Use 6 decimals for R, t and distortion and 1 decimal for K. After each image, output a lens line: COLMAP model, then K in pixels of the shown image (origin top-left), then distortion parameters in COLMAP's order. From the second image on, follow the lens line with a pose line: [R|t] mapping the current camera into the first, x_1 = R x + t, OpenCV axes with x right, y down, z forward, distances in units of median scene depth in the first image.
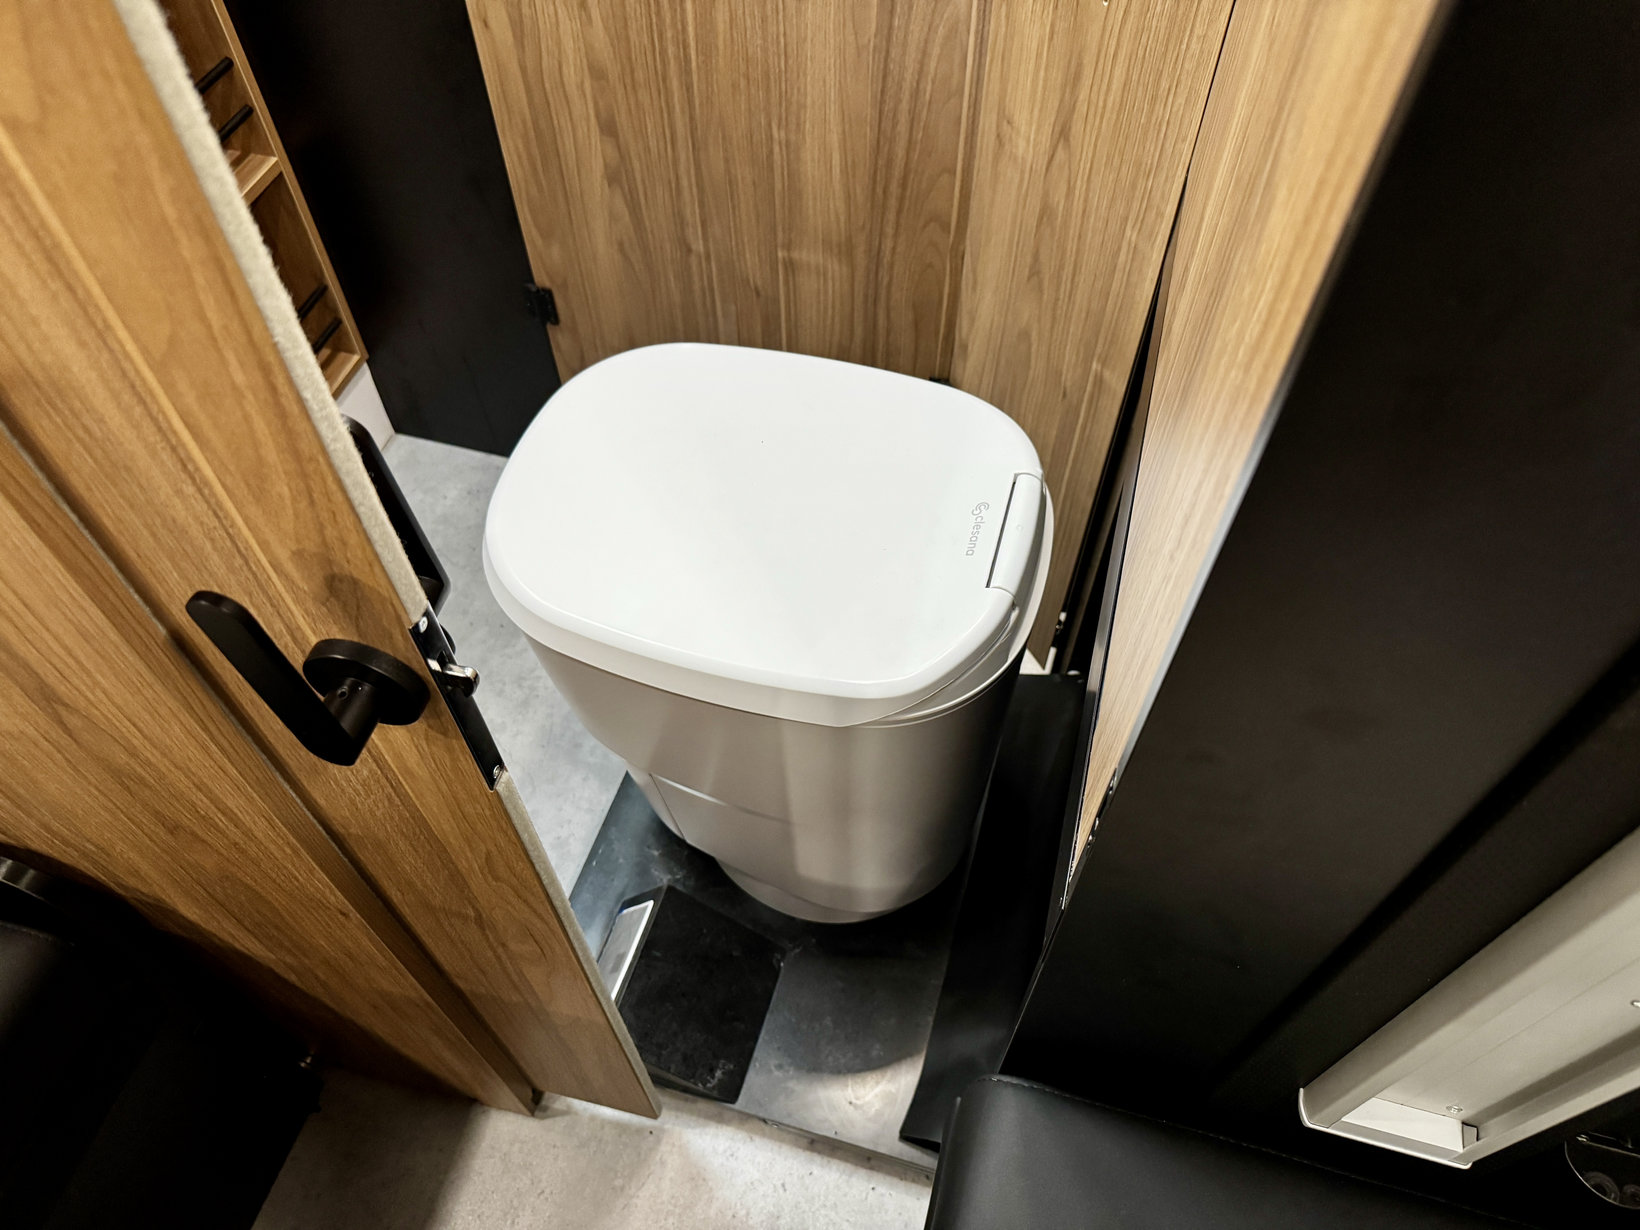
lens RADIAL K [[1158.2, 0, 821.0], [0, 1158.2, 607.7], [0, 0, 1]] dist [0.085103, -0.129822]
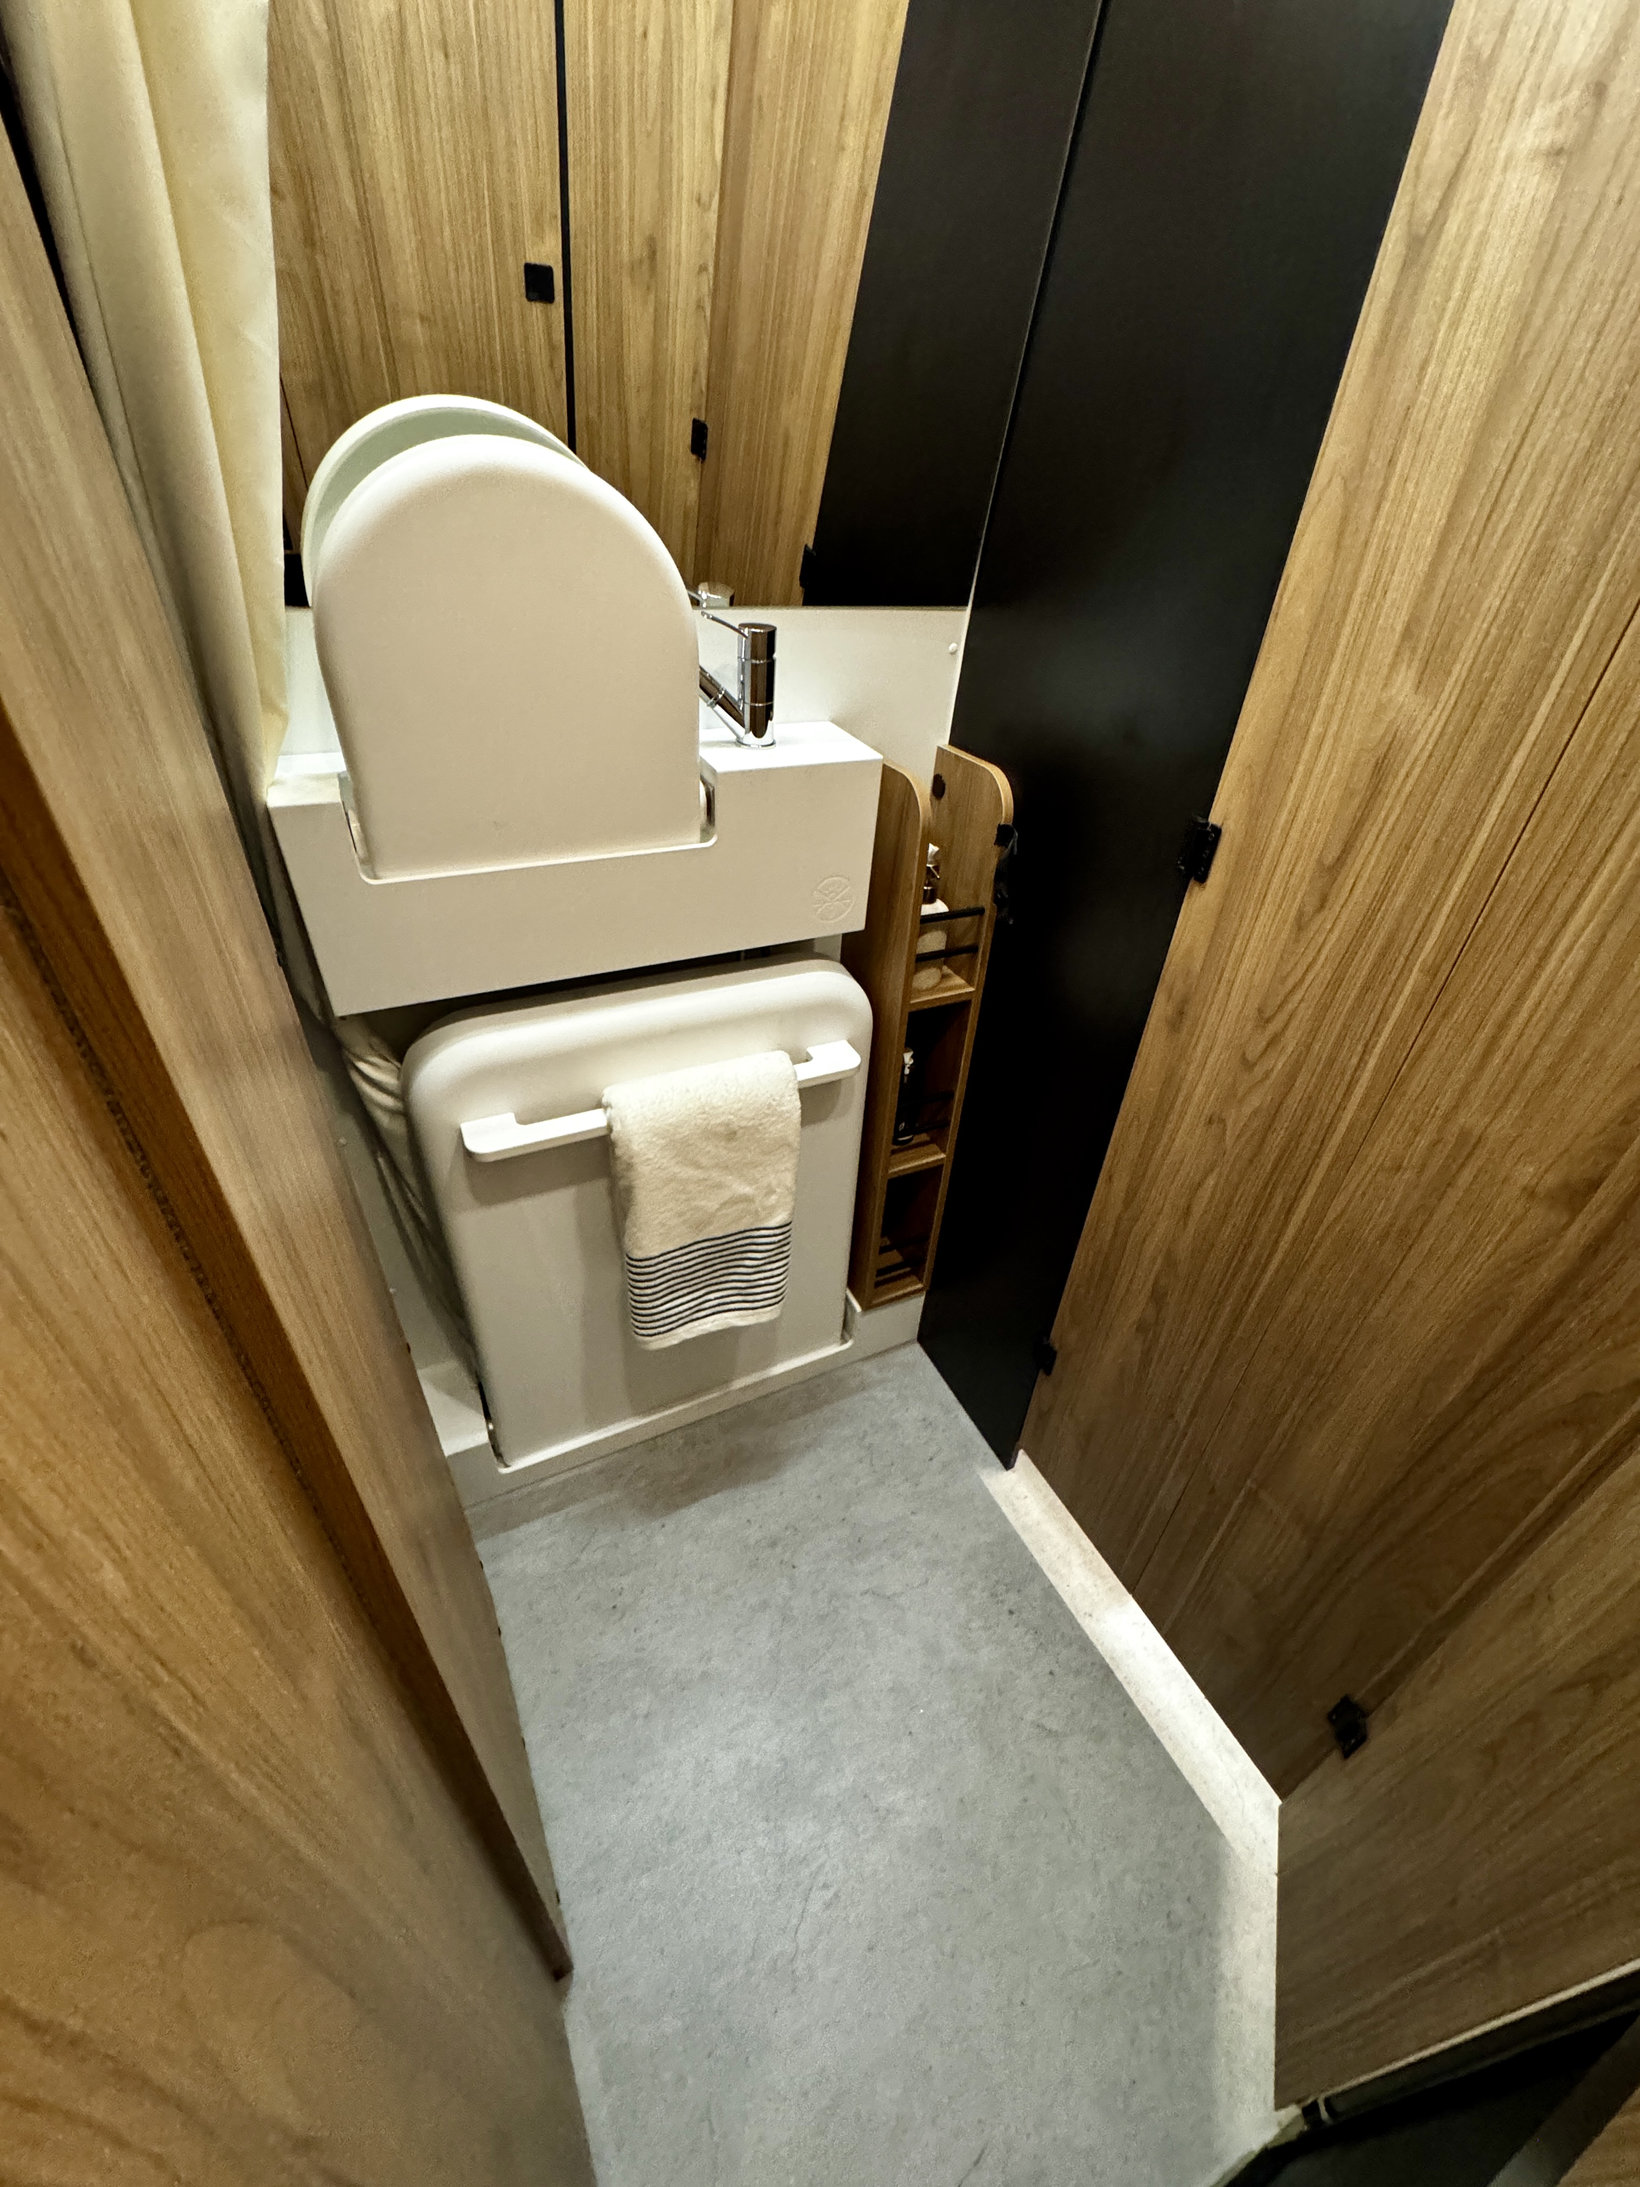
lens RADIAL K [[859.3, 0, 825.9], [0, 859.3, 1088.7], [0, 0, 1]] dist [0.001230, -0.000038]
pose [[0.661581, 0.458489, -0.593378, 0.008240], [-0.638568, 0.759301, -0.125271, -0.275408], [0.393117, 0.461790, 0.795116, 0.126548]]
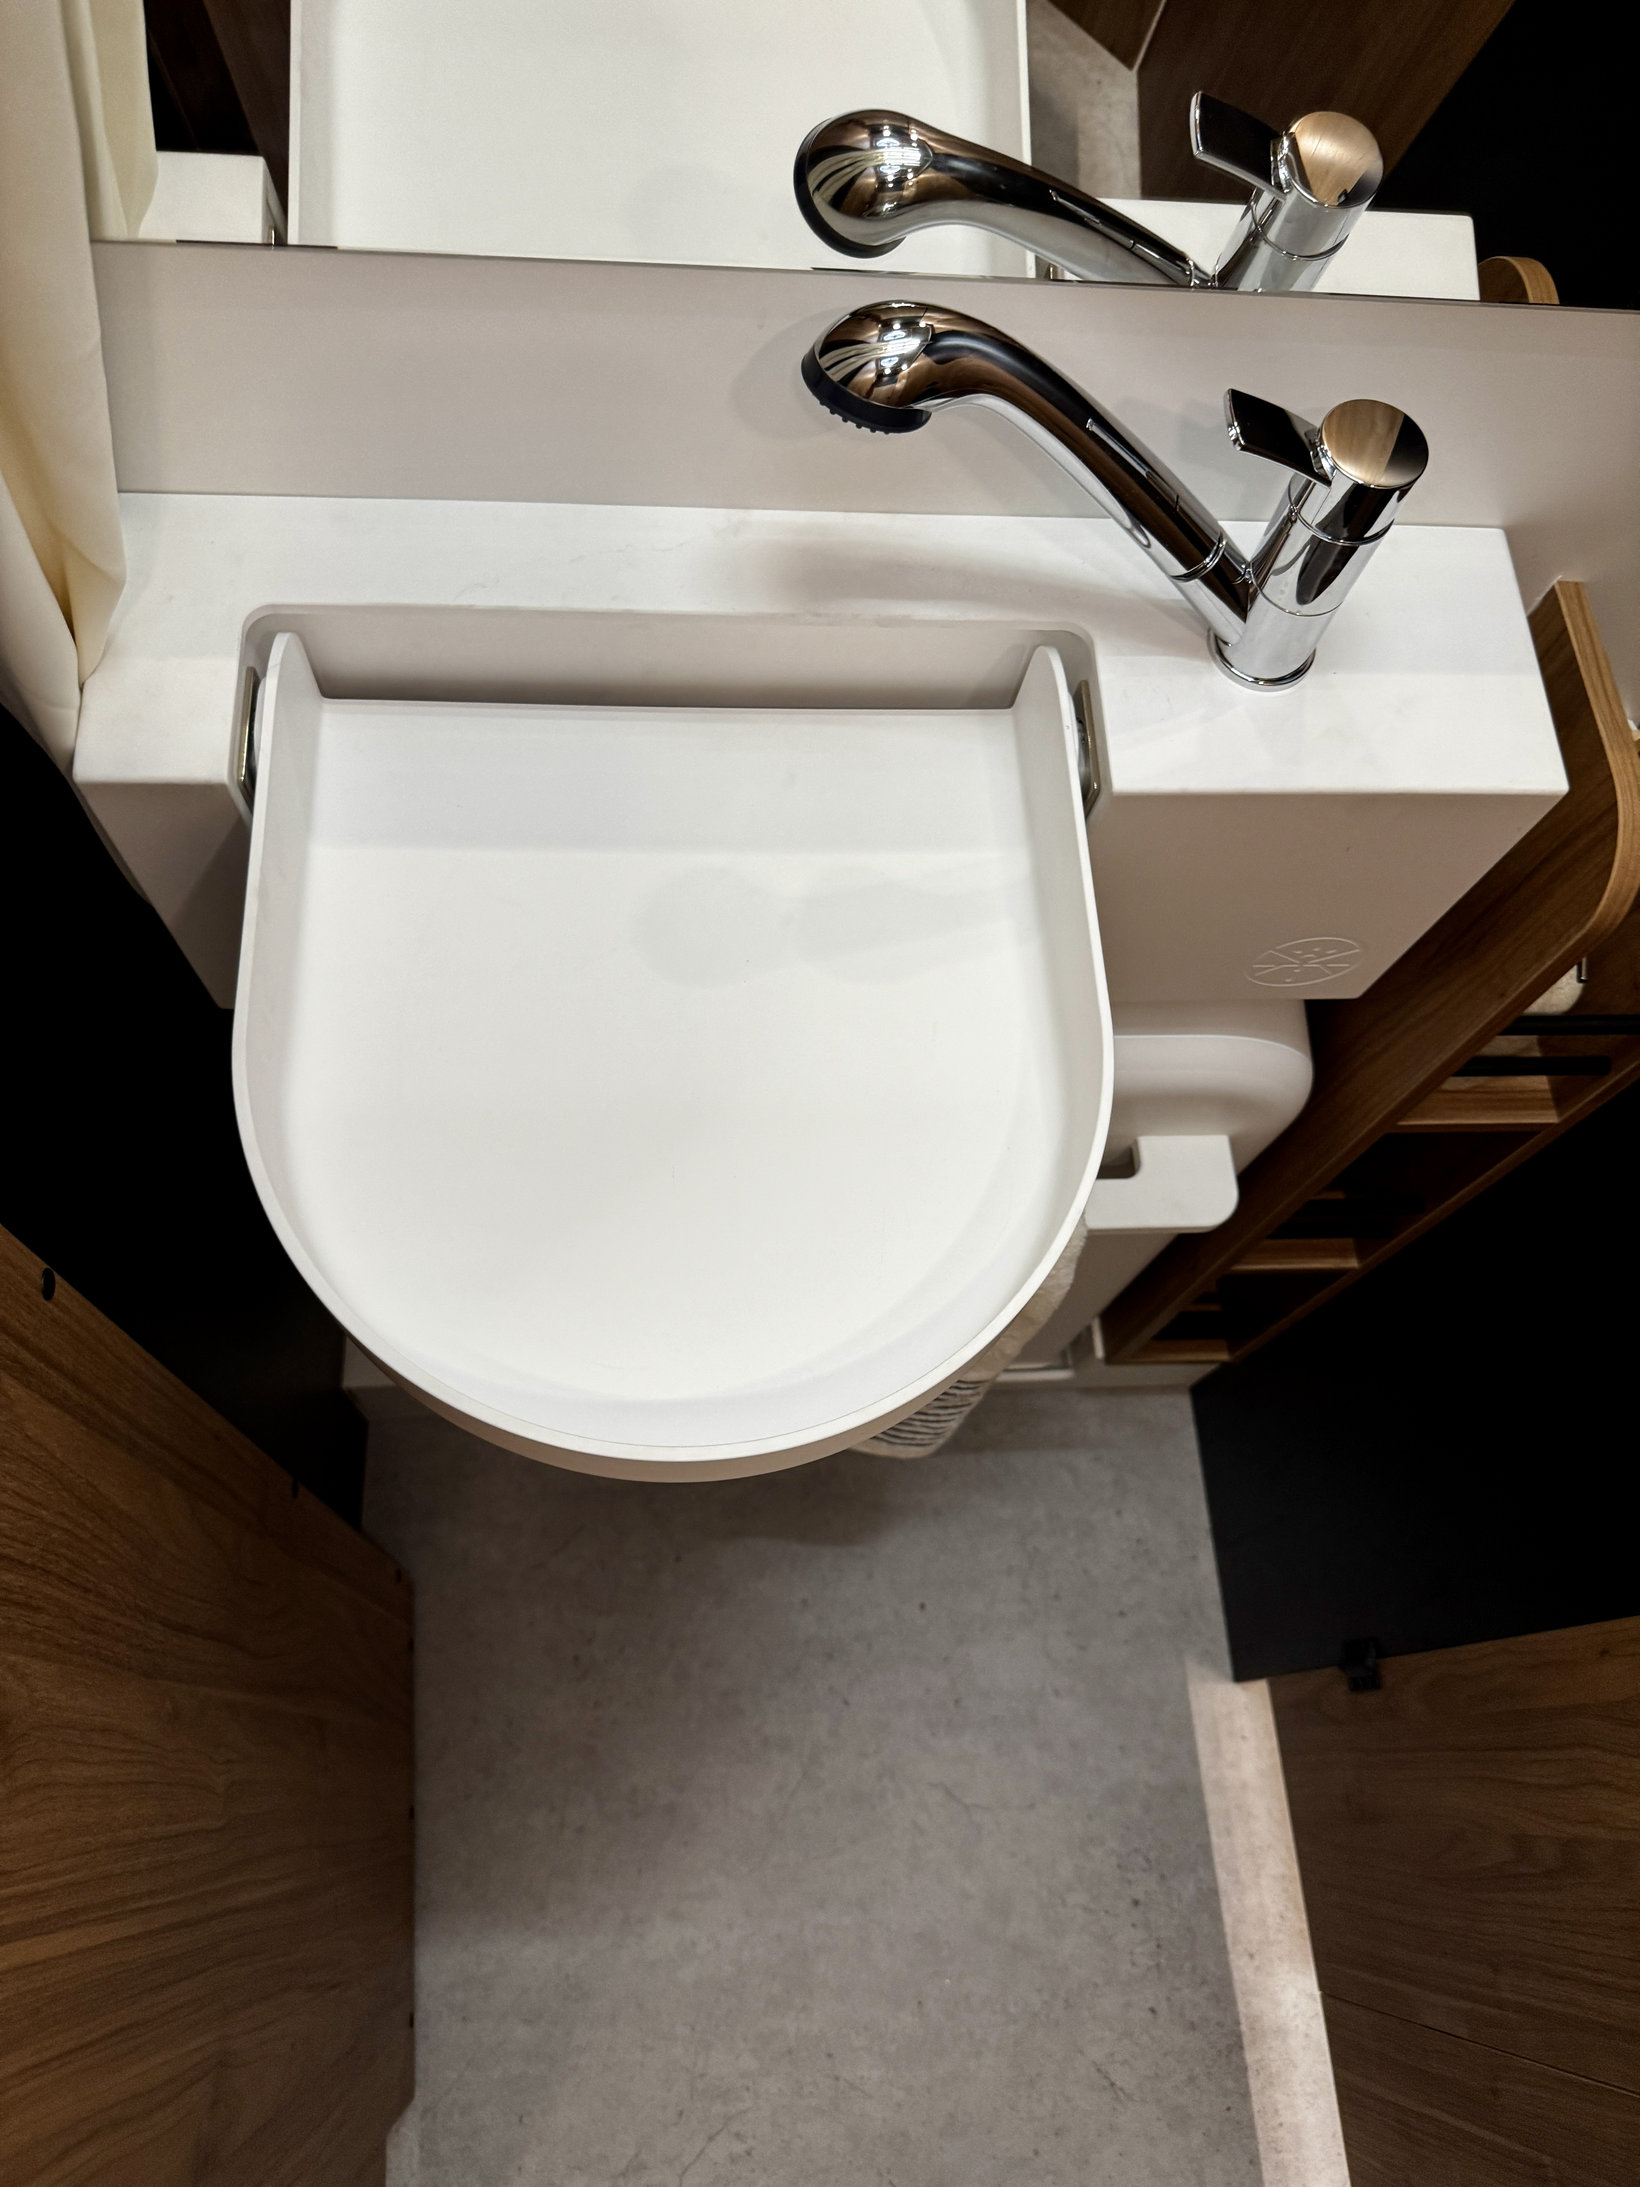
lens RADIAL K [[1544.6, 0, 820.0], [0, 1544.6, 1093.5], [0, 0, 1]] dist [0.085103, -0.129822]
pose [[0.319937, 0.881704, -0.346753, -0.408964], [-0.819418, 0.441229, 0.365884, -0.612305], [0.475599, 0.167076, 0.863650, 0.050502]]
